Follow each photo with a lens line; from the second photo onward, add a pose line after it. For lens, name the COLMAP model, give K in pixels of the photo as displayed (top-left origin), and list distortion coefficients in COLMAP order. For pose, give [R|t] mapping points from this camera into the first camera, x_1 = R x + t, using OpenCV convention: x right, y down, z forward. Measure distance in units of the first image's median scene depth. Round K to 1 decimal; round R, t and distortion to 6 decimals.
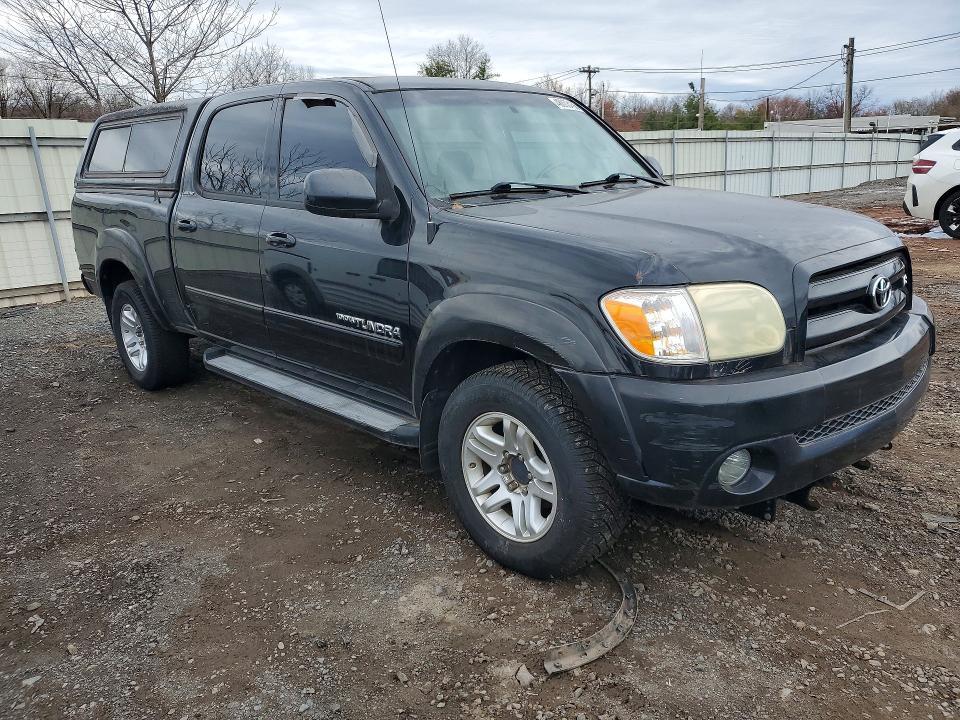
lens RADIAL K [[759.7, 0, 480.0], [0, 759.7, 360.0], [0, 0, 1]] dist [0.002052, -0.001381]
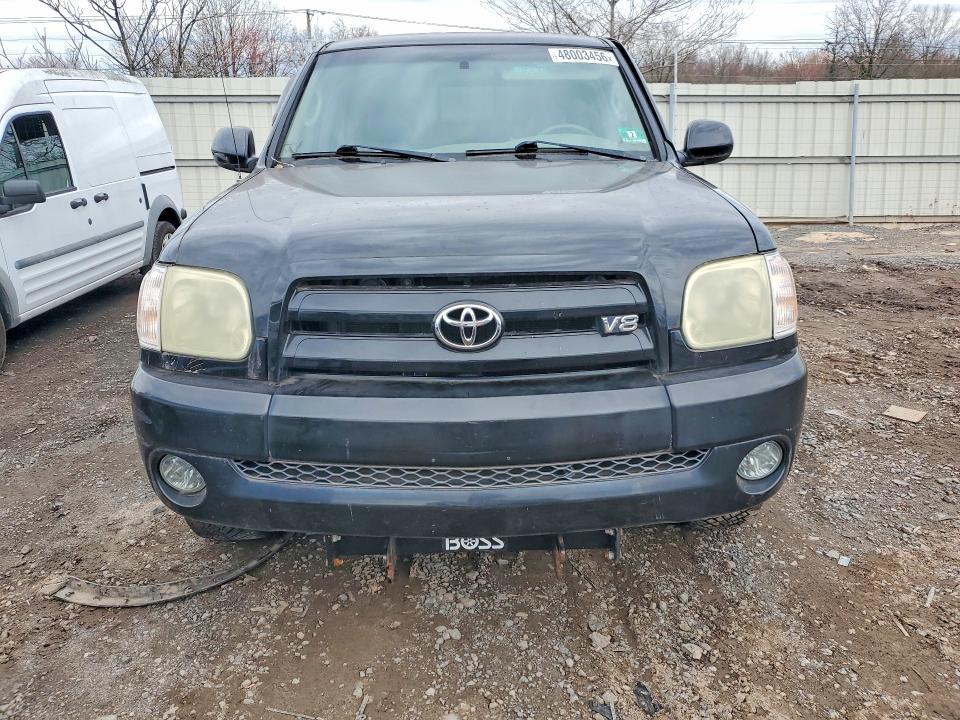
lens RADIAL K [[759.7, 0, 480.0], [0, 759.7, 360.0], [0, 0, 1]] dist [0.002052, -0.001381]
pose [[0.730945, 0.225804, -0.643996, 0.892499], [-0.188973, 0.973744, 0.126936, -0.133538], [0.655750, 0.028914, 0.754424, 0.430142]]
